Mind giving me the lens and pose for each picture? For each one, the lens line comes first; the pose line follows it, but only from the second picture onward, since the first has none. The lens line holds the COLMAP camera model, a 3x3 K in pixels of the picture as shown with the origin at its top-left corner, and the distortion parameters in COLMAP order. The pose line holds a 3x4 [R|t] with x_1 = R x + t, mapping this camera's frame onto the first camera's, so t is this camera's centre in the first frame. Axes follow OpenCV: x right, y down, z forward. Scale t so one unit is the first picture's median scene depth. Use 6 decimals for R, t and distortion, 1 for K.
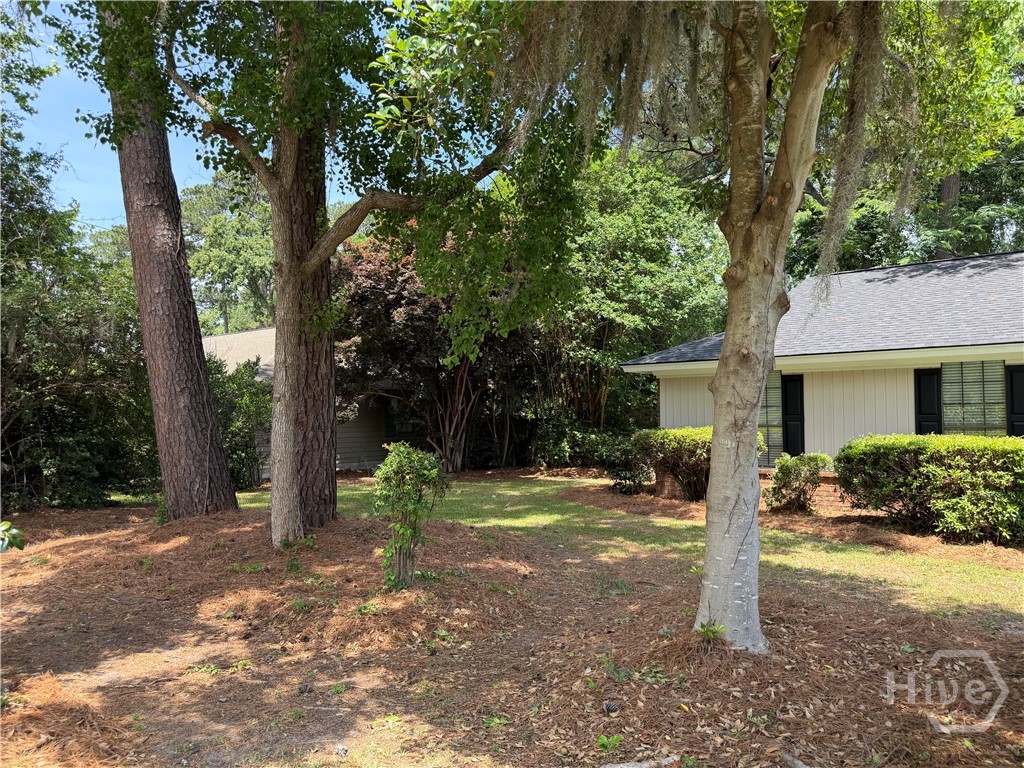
lens RADIAL K [[726.8, 0, 512.0], [0, 726.8, 384.0], [0, 0, 1]] dist [0.100329, -0.155554]
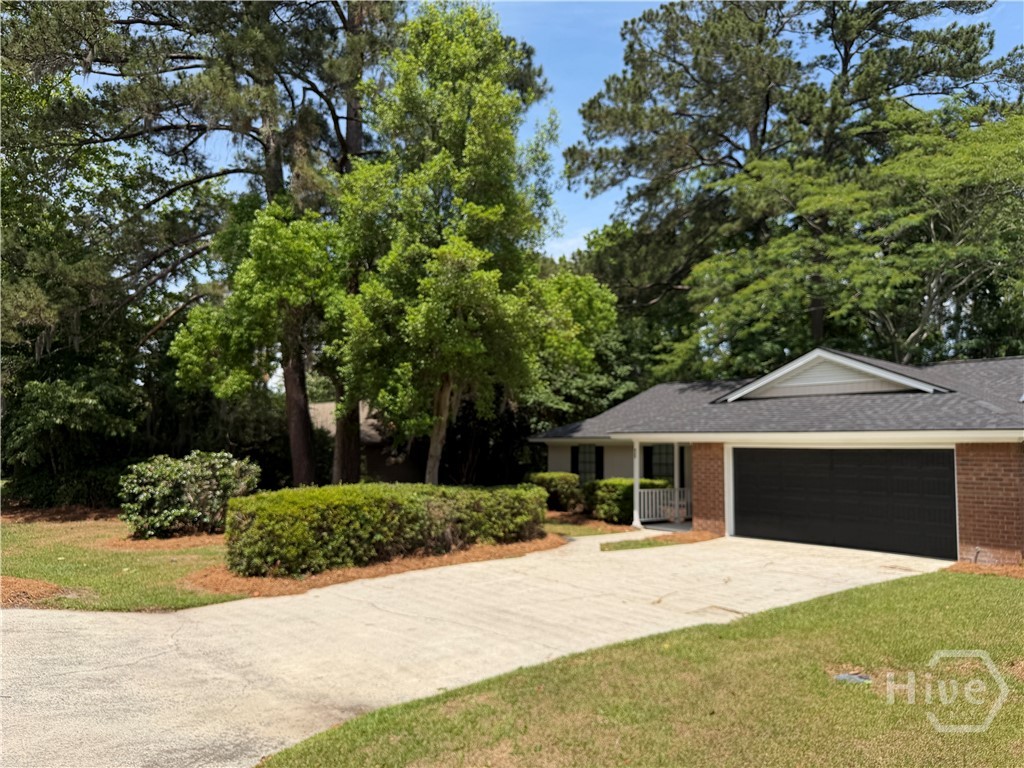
lens RADIAL K [[726.8, 0, 512.0], [0, 726.8, 384.0], [0, 0, 1]] dist [0.100329, -0.155554]
pose [[0.986957, 0.008105, -0.160780, 0.506308], [-0.017540, 0.998200, -0.057350, -0.070791], [0.160026, 0.059422, 0.985323, -1.031294]]
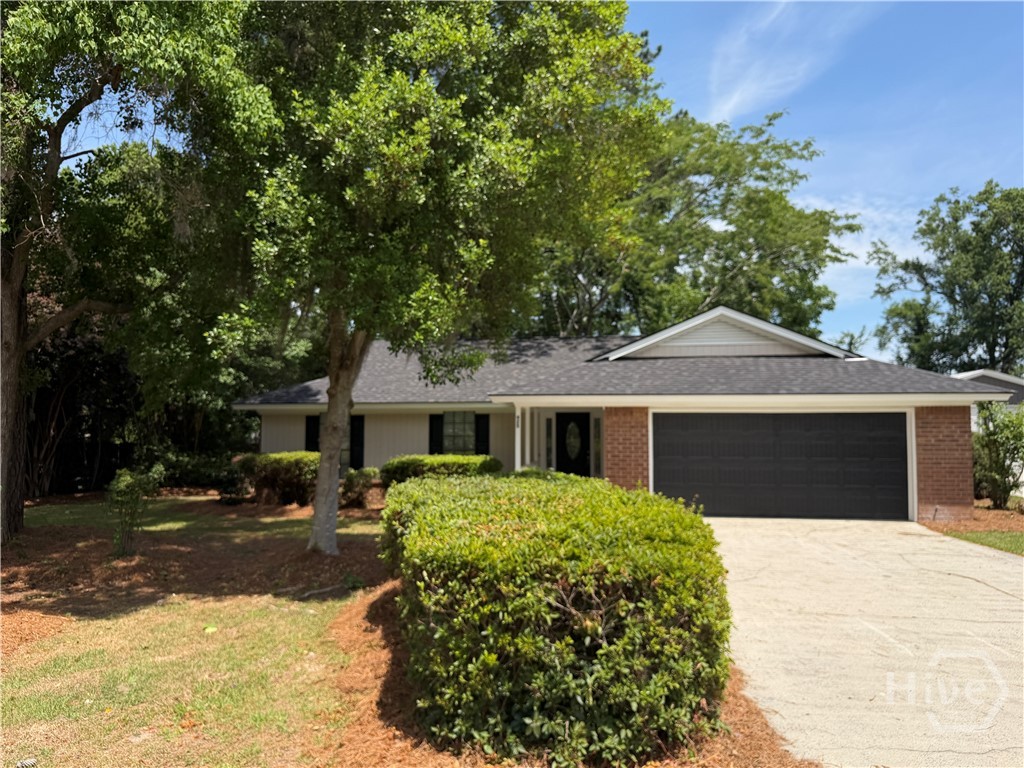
lens RADIAL K [[726.8, 0, 512.0], [0, 726.8, 384.0], [0, 0, 1]] dist [0.100329, -0.155554]
pose [[0.842753, 0.037482, 0.536994, -0.161478], [-0.024720, 0.999215, -0.030950, -0.041074], [-0.537733, 0.012808, 0.843018, -0.443379]]
